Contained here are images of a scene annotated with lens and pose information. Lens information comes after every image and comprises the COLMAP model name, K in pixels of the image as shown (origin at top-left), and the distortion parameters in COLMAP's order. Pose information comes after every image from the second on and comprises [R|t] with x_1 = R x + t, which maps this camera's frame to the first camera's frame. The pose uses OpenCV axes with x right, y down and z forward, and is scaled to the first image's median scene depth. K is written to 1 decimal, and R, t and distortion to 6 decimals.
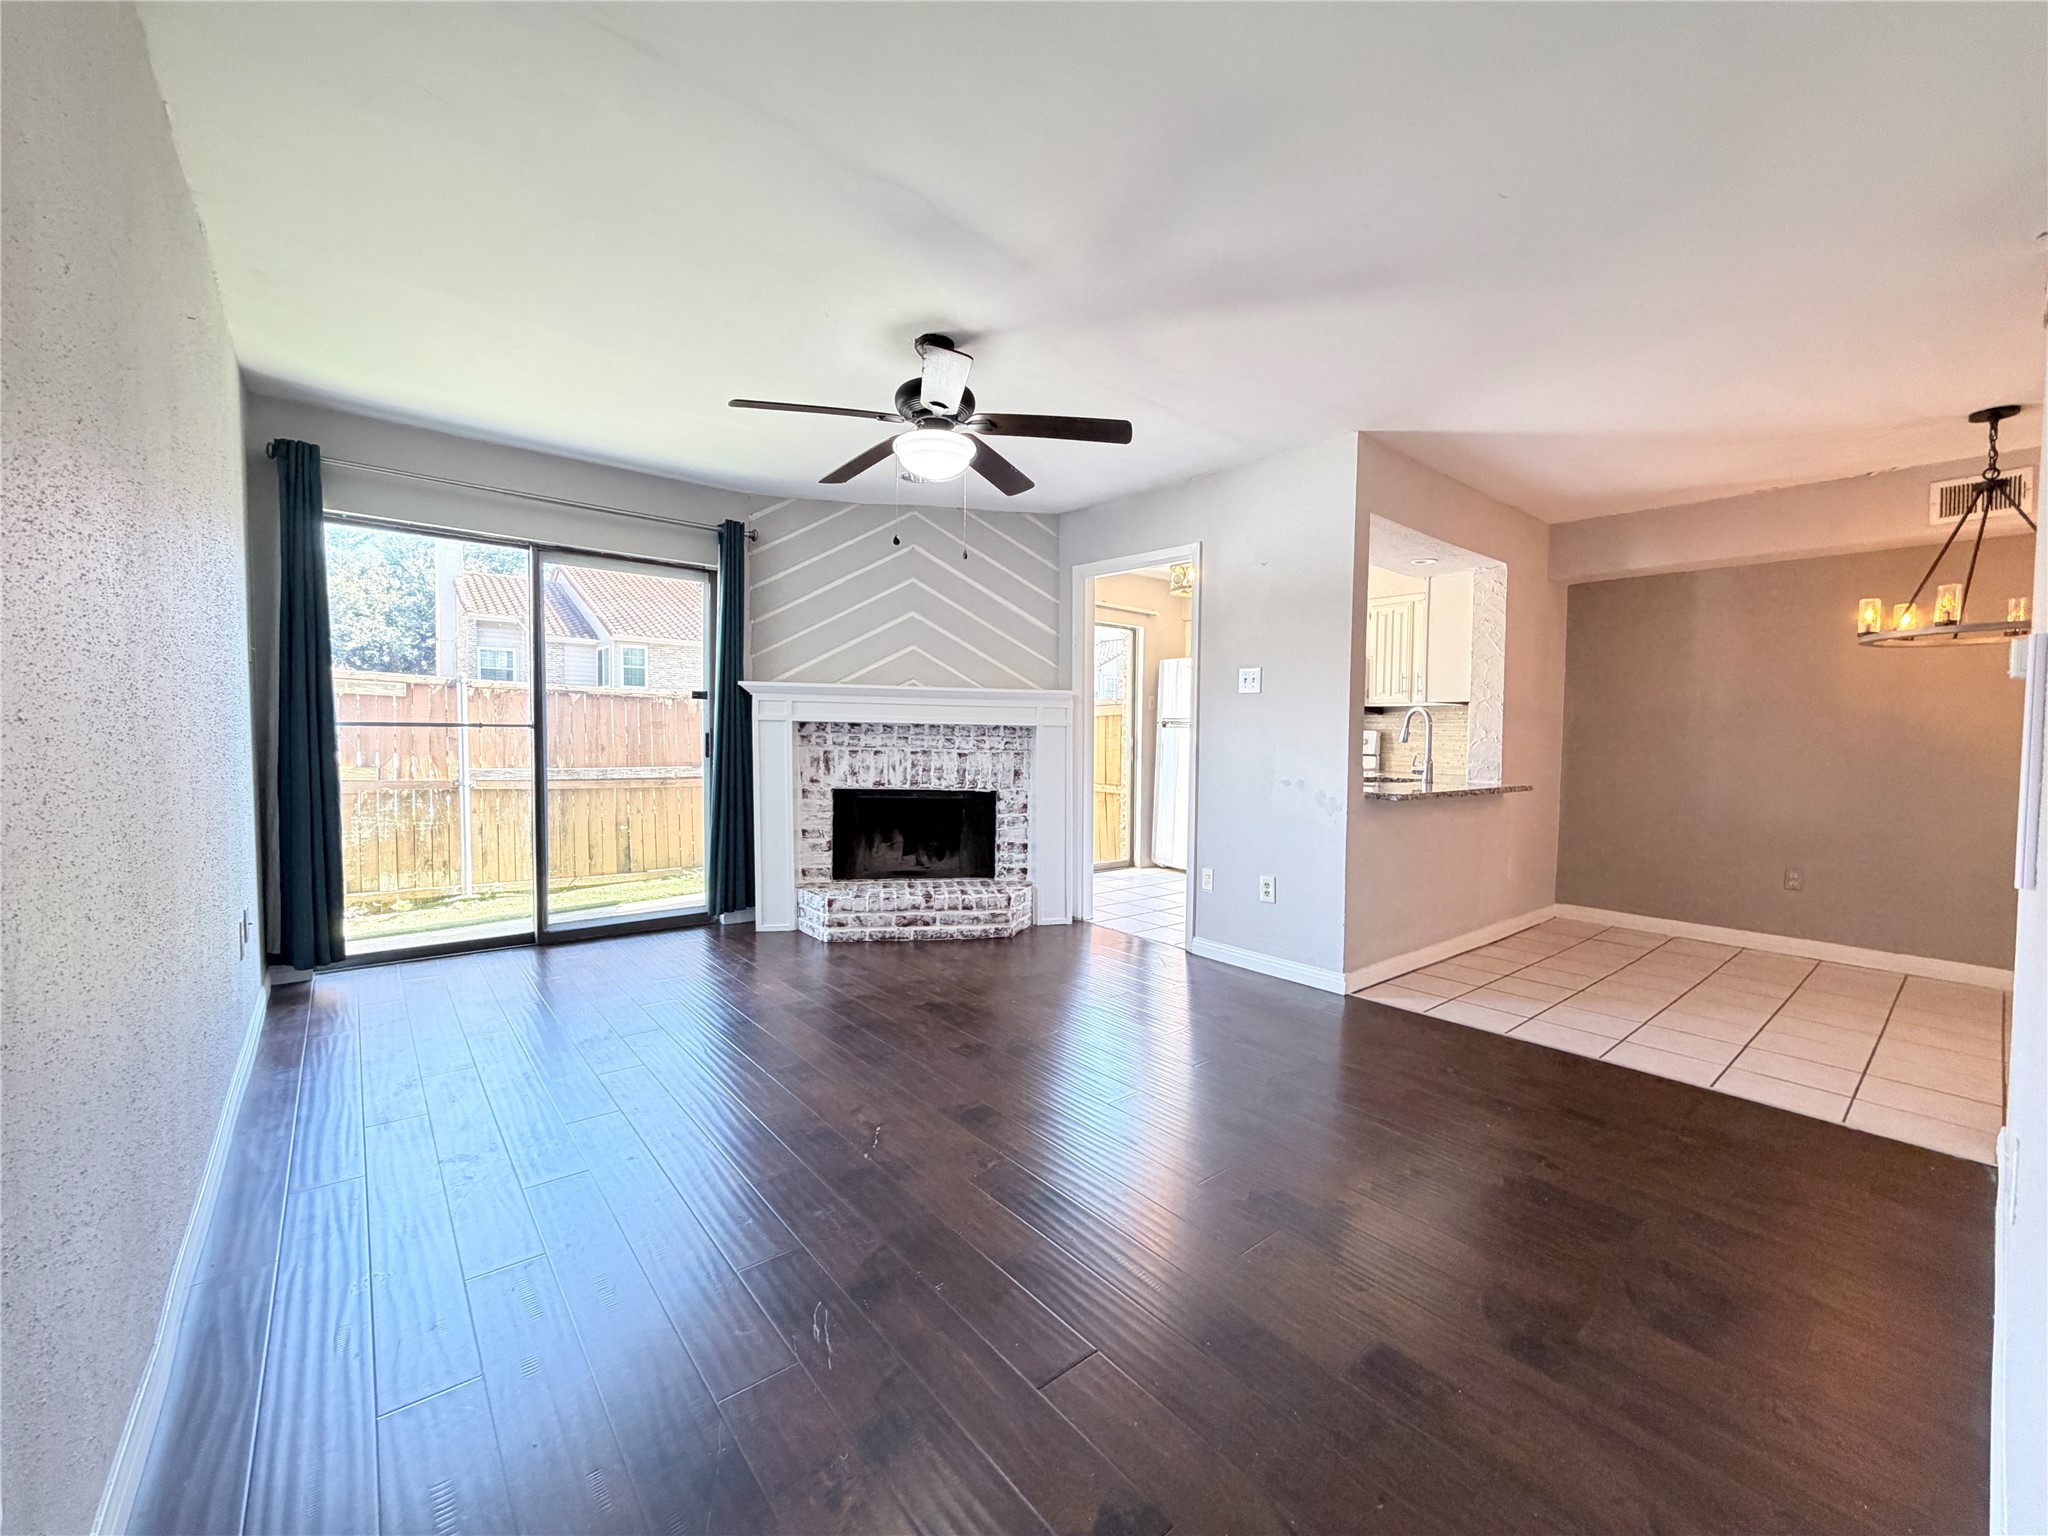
lens RADIAL K [[818.4, 0, 1019.9], [0, 818.4, 764.6], [0, 0, 1]] dist [0.000466, -0.000352]
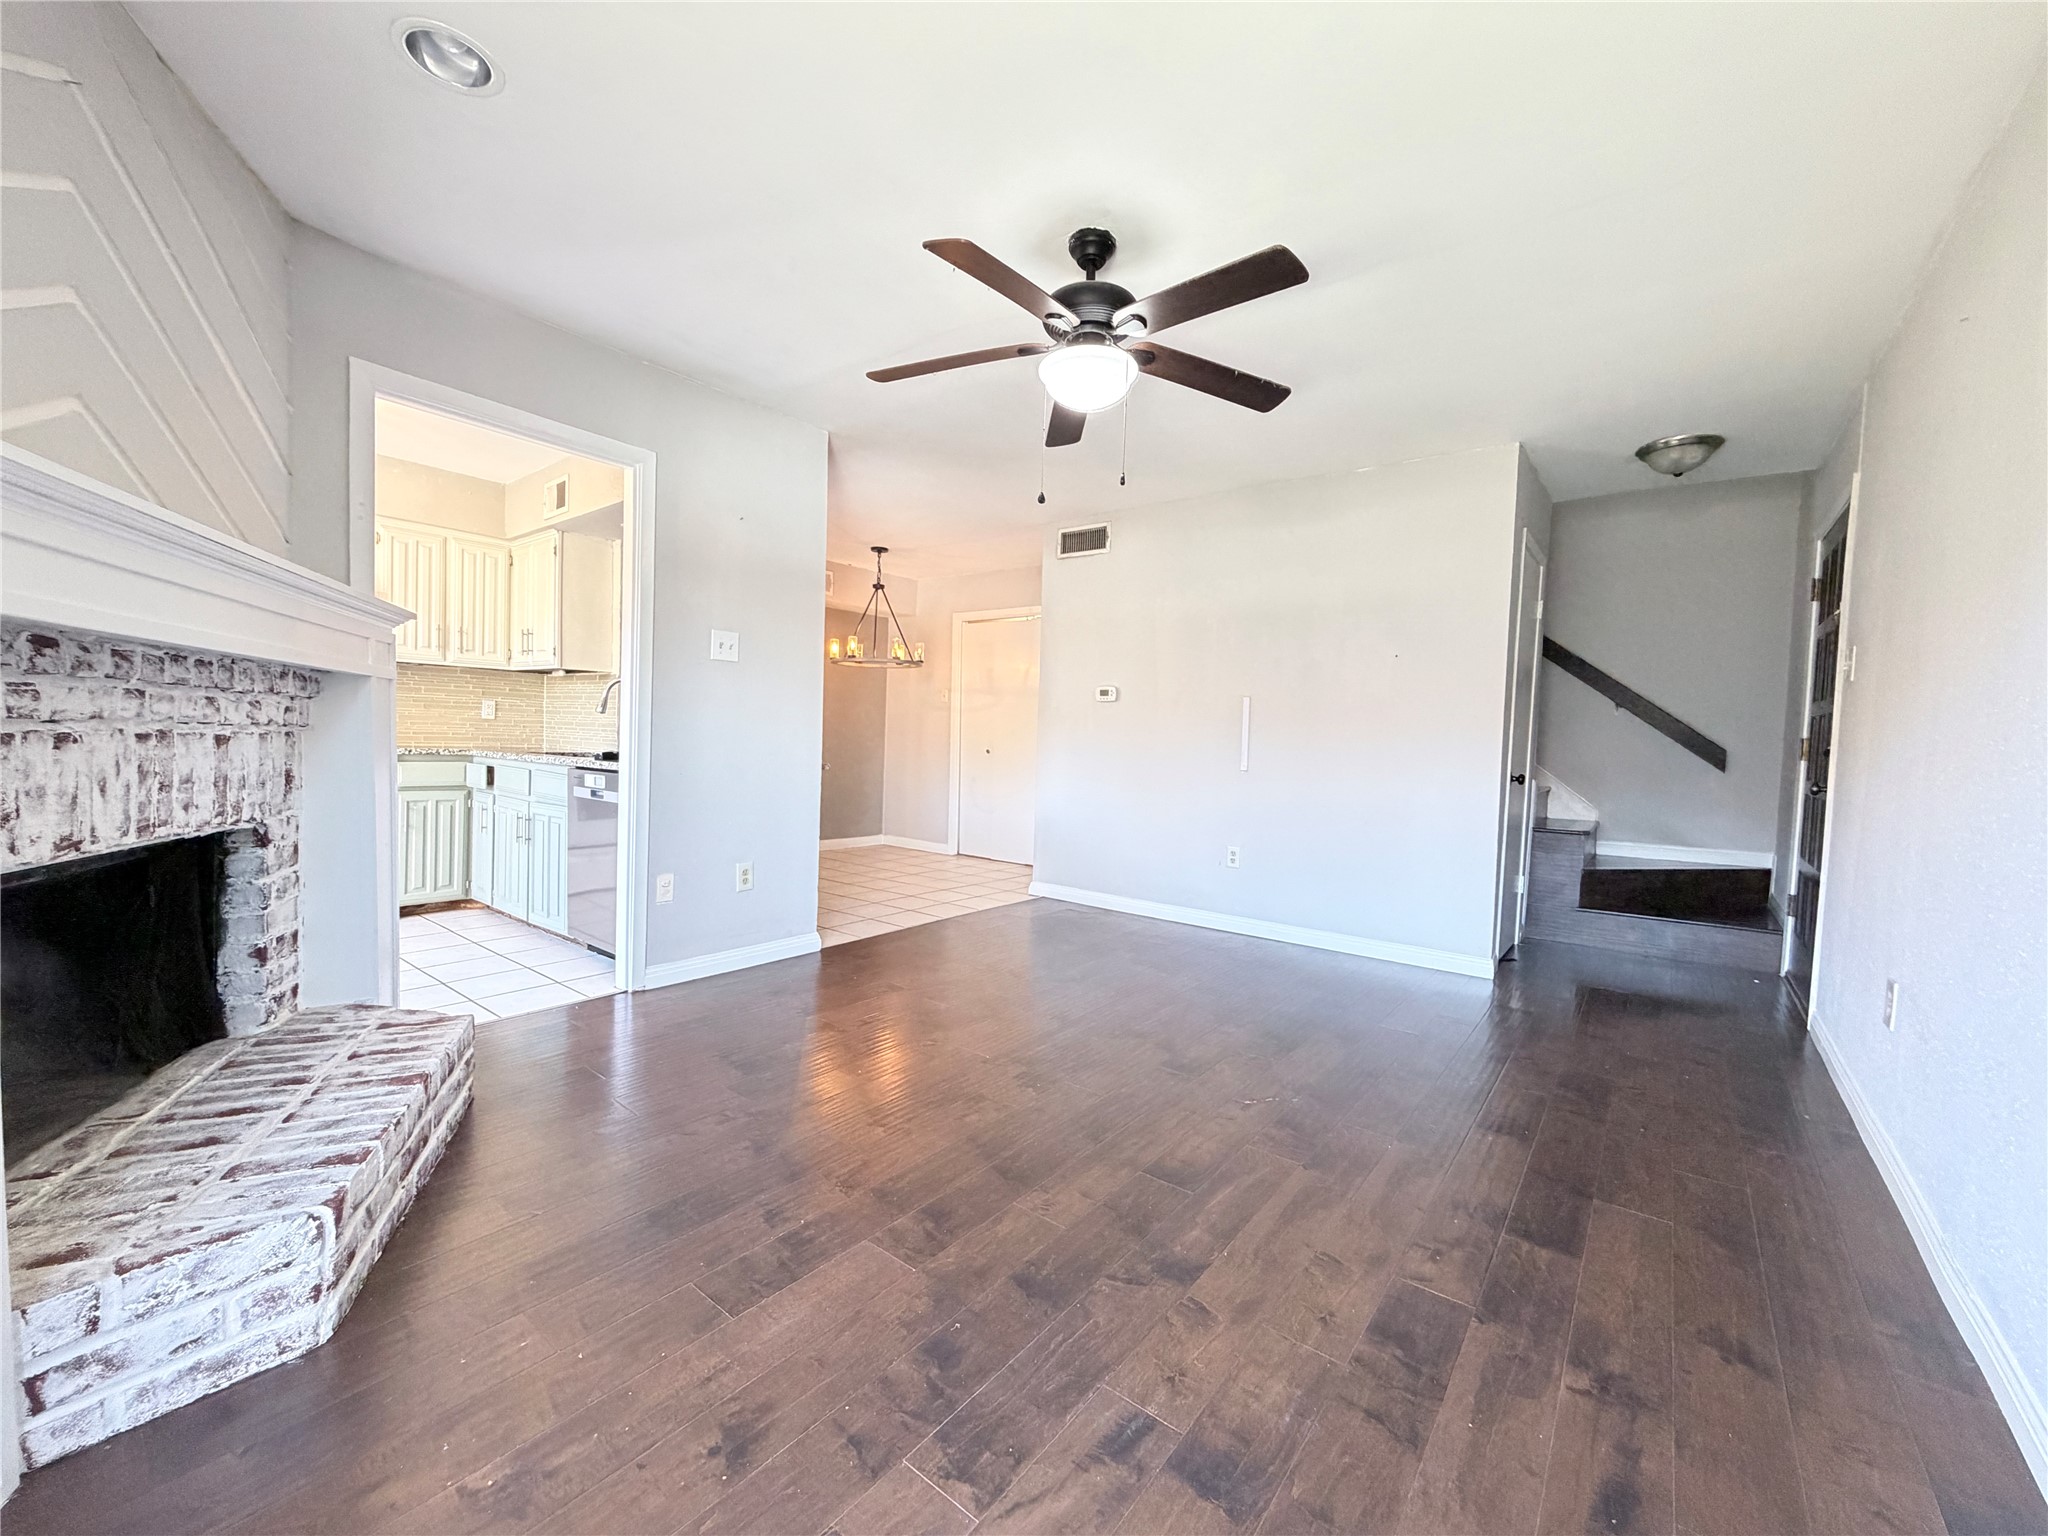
lens RADIAL K [[817.0, 0, 1021.1], [0, 817.0, 764.8], [0, 0, 1]] dist [0.000605, -0.000238]
pose [[-0.209400, -0.056407, 0.976202, -0.536884], [0.004103, 0.998275, 0.058562, -0.021353], [-0.977821, 0.016269, -0.208808, 0.727493]]
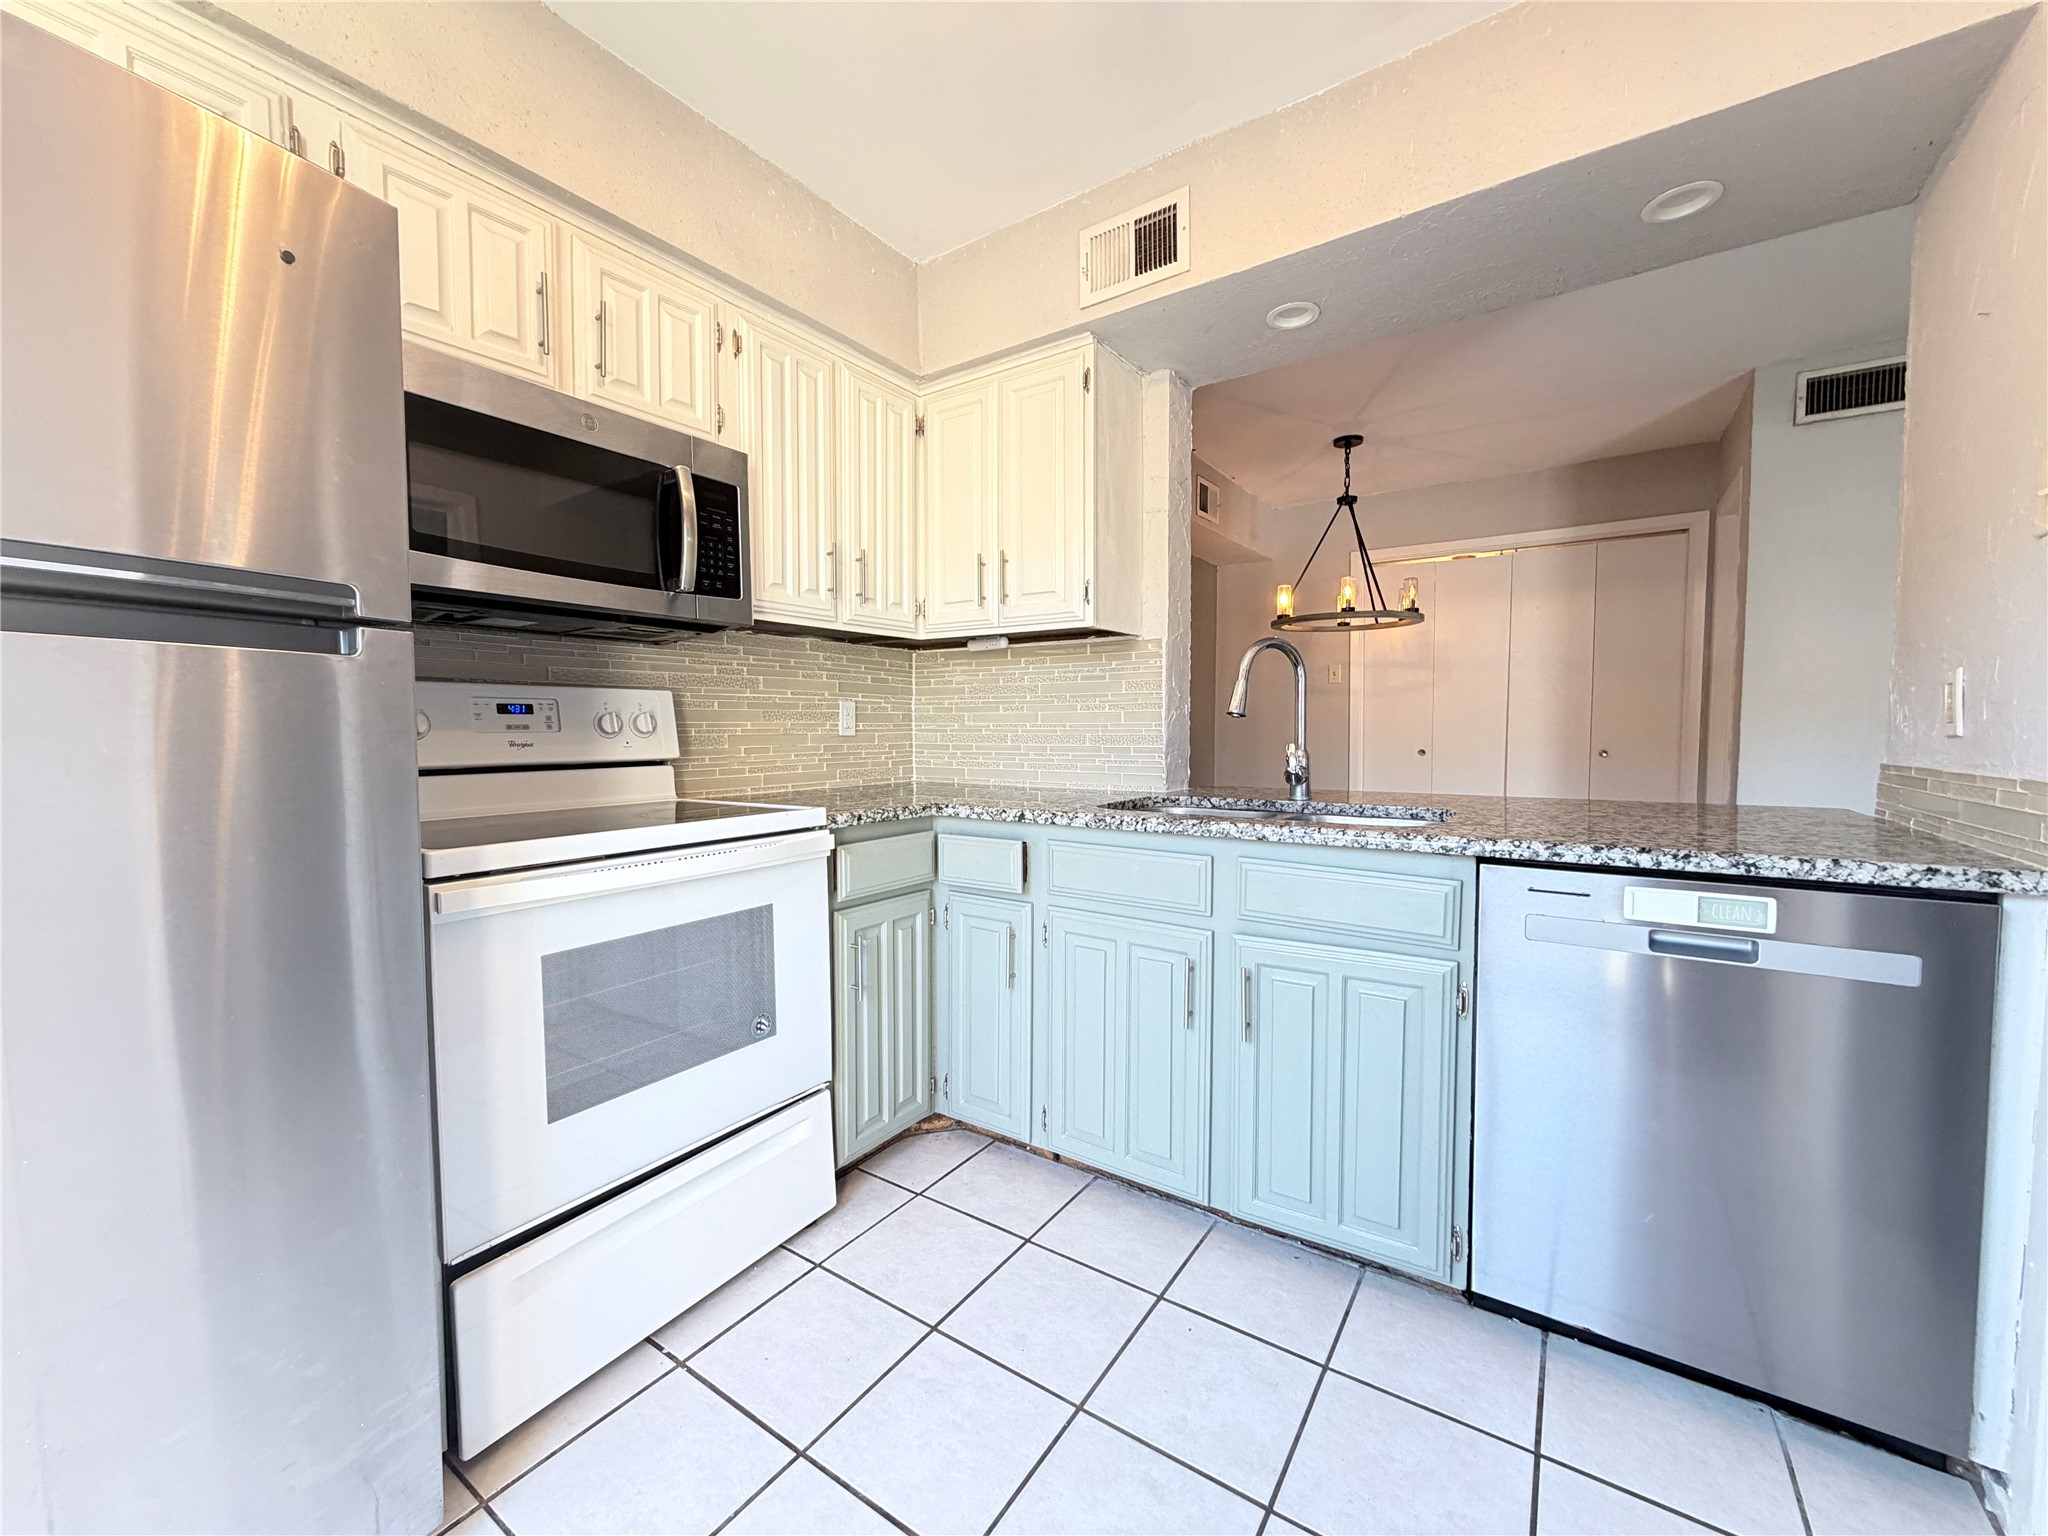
lens RADIAL K [[818.4, 0, 1019.9], [0, 818.4, 764.6], [0, 0, 1]] dist [0.000466, -0.000352]
pose [[-0.275661, -0.059802, 0.959393, 0.081629], [0.040195, 0.996473, 0.073663, -0.038559], [-0.960414, 0.058869, -0.272285, 1.228896]]
